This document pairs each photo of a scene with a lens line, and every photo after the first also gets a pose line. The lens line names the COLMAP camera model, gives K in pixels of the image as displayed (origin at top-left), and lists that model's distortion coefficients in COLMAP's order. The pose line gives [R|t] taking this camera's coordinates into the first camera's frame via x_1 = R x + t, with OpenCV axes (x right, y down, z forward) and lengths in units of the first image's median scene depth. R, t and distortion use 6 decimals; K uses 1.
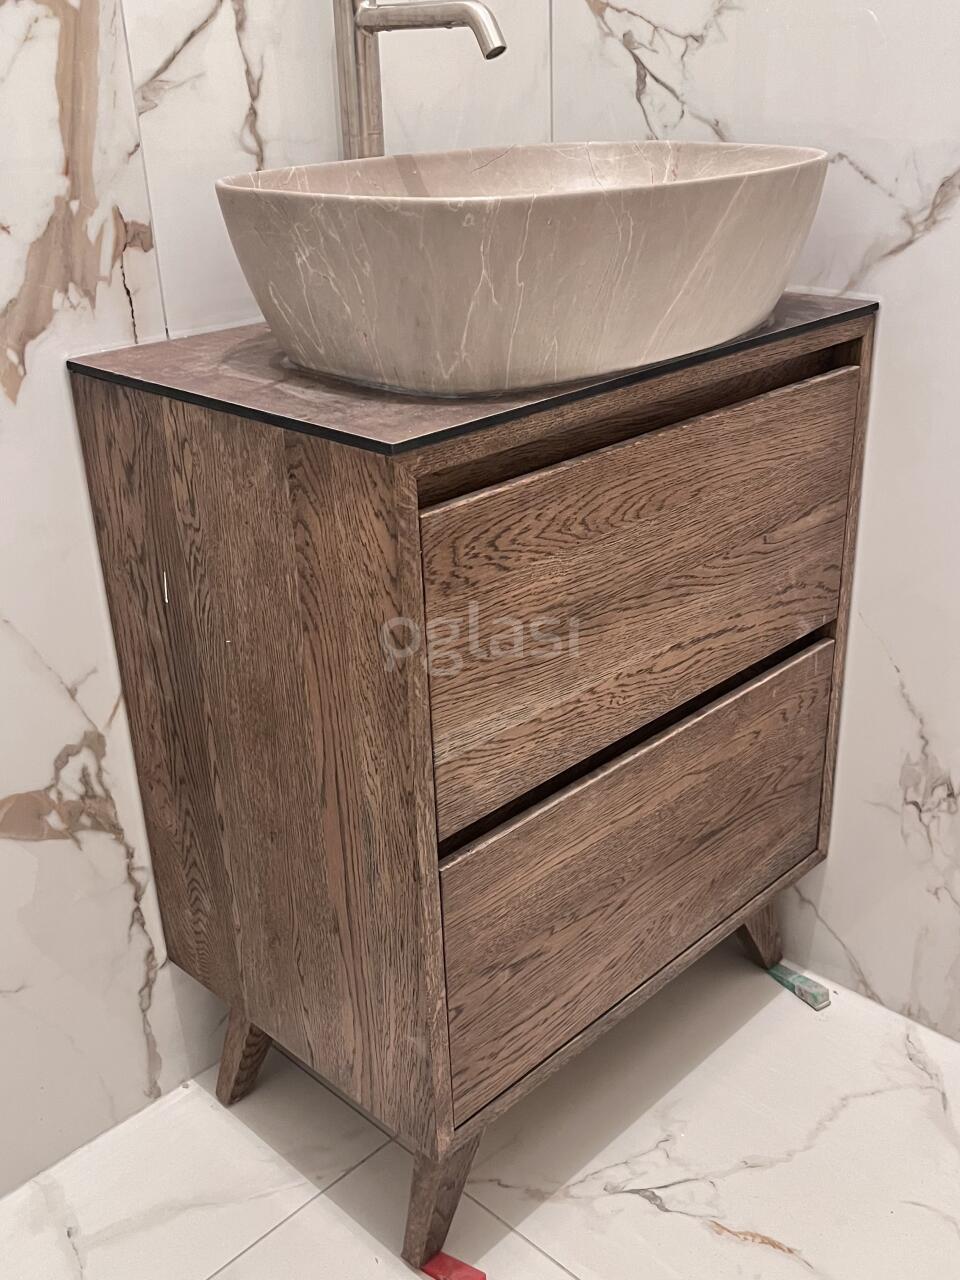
lens RADIAL K [[1294.6, 0, 488.9], [0, 1294.6, 650.4], [0, 0, 1]] dist [0.016447, 0.000000]
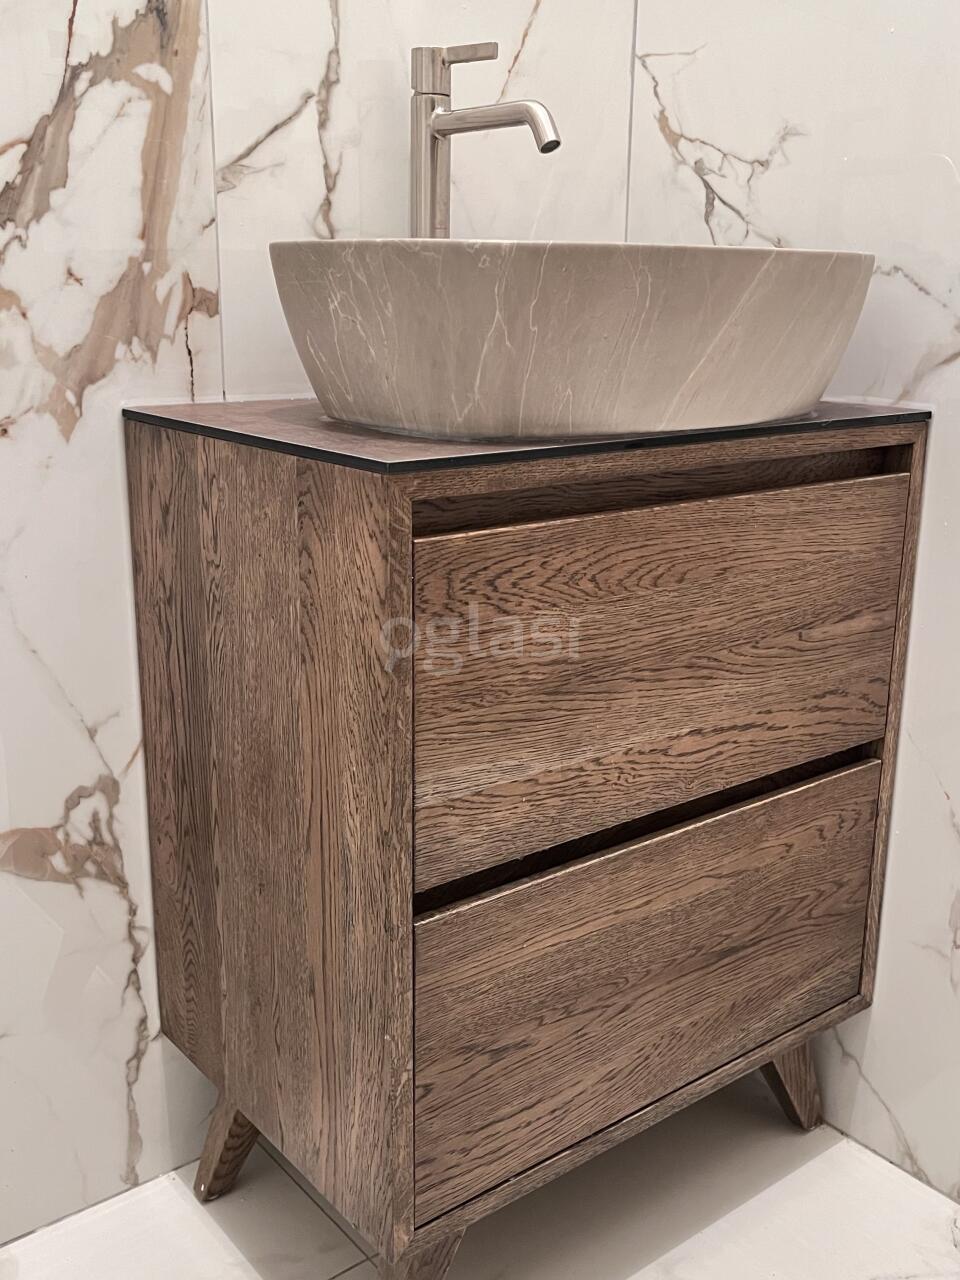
lens RADIAL K [[1294.6, 0, 472.7], [0, 1294.6, 627.4], [0, 0, 1]] dist [0.016447, 0.000000]
pose [[0.990791, 0.072875, -0.114112, 0.086241], [-0.090920, 0.982609, -0.161902, 0.093047], [0.100329, 0.170786, 0.980187, 0.027586]]
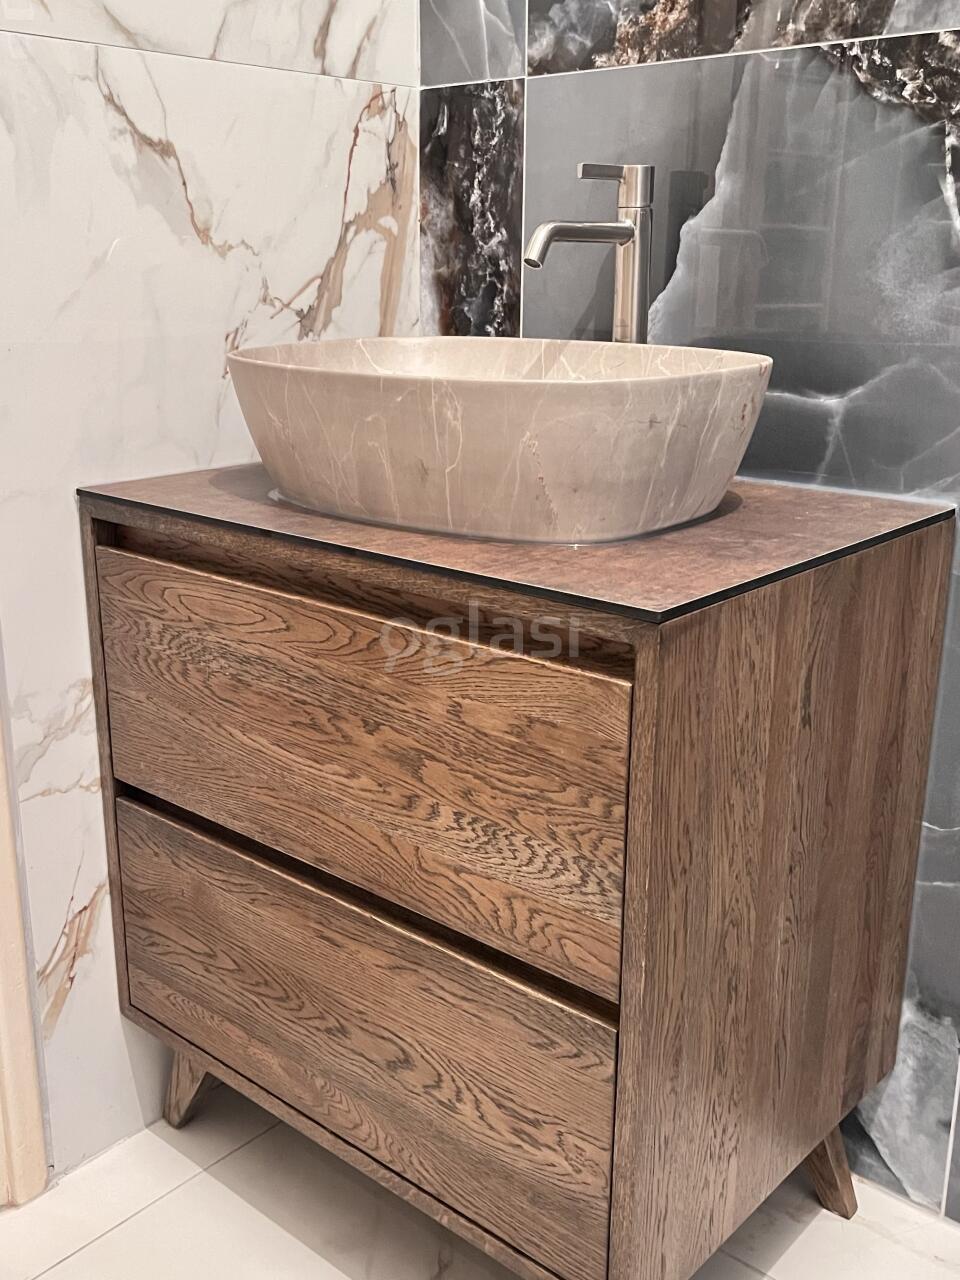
lens RADIAL K [[1294.6, 0, 471.1], [0, 1294.6, 635.7], [0, 0, 1]] dist [0.016447, 0.000000]
pose [[0.997991, 0.026078, 0.057737, -0.276801], [-0.018323, 0.991215, -0.130987, 0.177136], [-0.060646, 0.129666, 0.989701, -0.458679]]
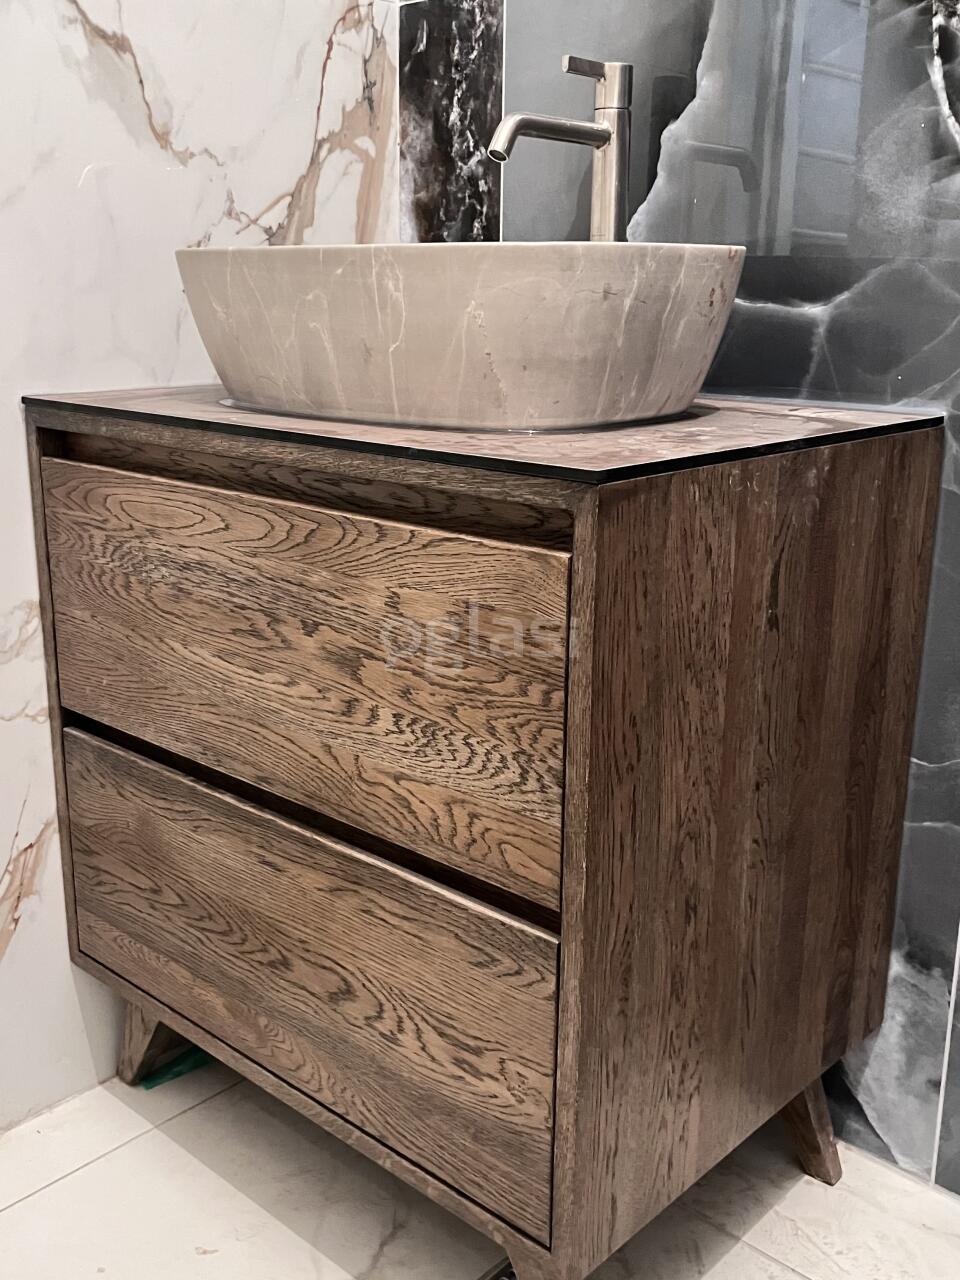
lens RADIAL K [[1294.6, 0, 493.8], [0, 1294.6, 647.3], [0, 0, 1]] dist [0.016447, 0.000000]
pose [[0.998331, 0.037783, 0.043686, -0.201260], [-0.030964, 0.988589, -0.147420, 0.266142], [-0.048757, 0.145822, 0.988109, -0.385557]]
